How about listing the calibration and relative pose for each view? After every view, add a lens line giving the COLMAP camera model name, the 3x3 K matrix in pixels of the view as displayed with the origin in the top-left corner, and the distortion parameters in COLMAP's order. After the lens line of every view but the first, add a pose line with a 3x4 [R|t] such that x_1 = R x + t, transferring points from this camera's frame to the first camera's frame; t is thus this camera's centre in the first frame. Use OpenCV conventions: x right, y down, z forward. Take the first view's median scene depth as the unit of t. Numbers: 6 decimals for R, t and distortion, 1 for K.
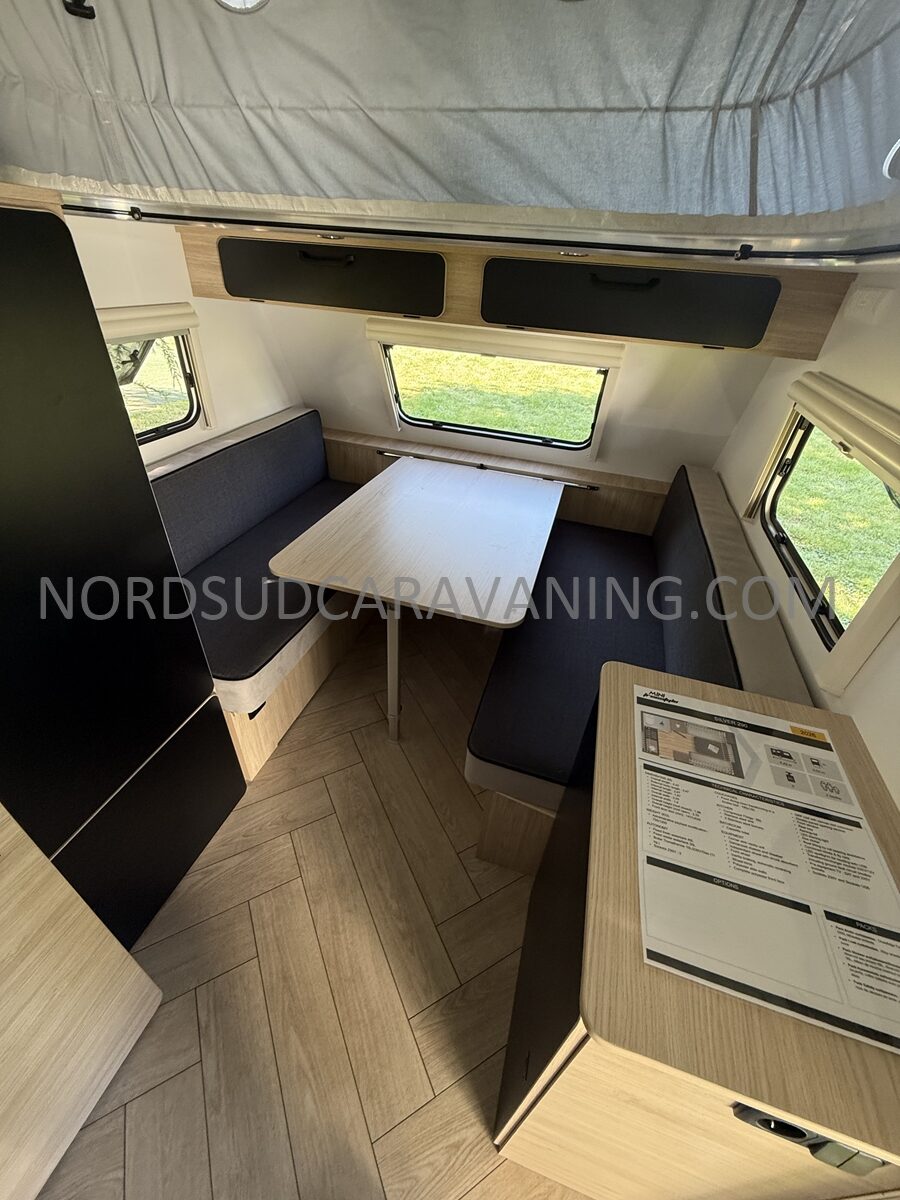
lens RADIAL K [[477.2, 0, 449.2], [0, 477.2, 600.8], [0, 0, 1]] dist [-0.003212, -0.000470]
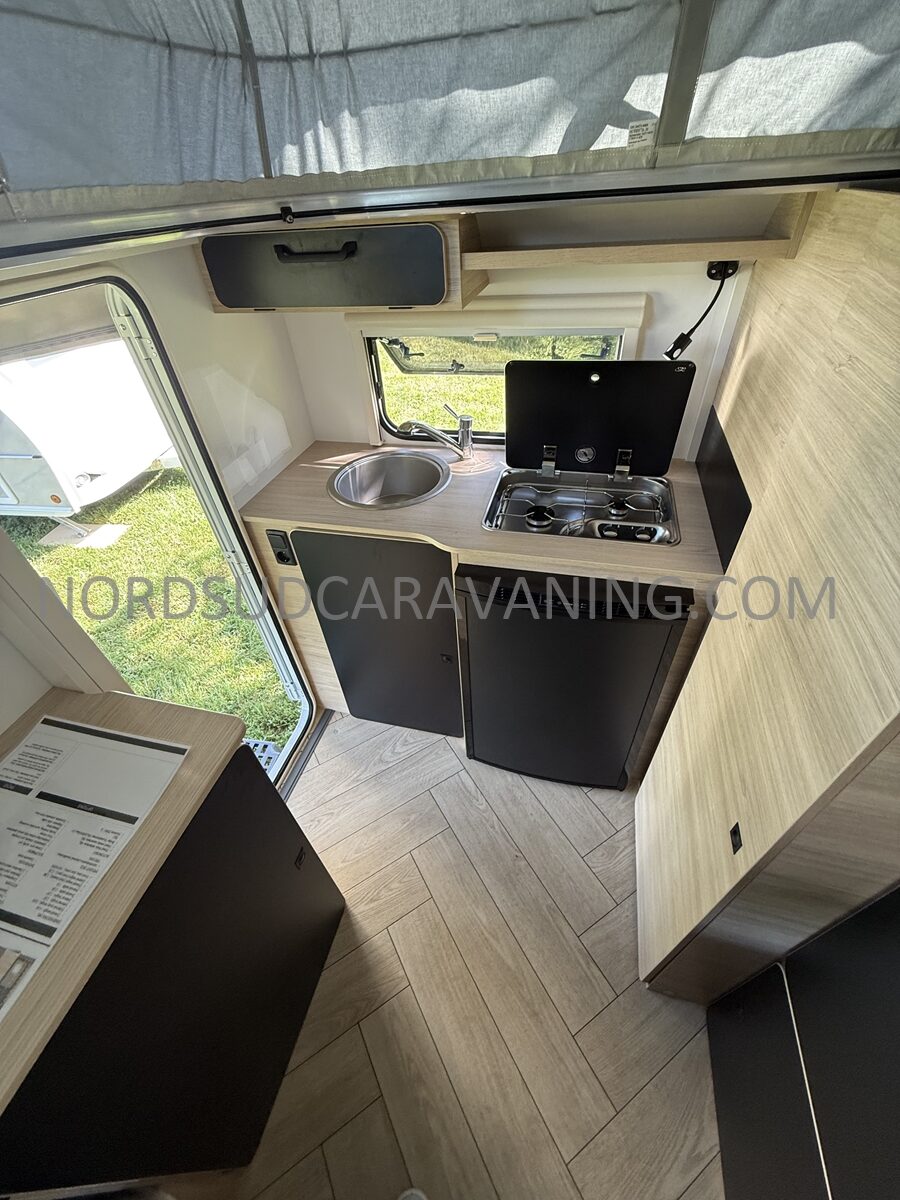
lens RADIAL K [[477.2, 0, 453.0], [0, 477.2, 600.8], [0, 0, 1]] dist [-0.003212, -0.000470]
pose [[-0.998818, 0.033759, -0.034964, -0.188325], [-0.026330, 0.228842, 0.973107, -0.408120], [0.040853, 0.972878, -0.227683, 0.427271]]
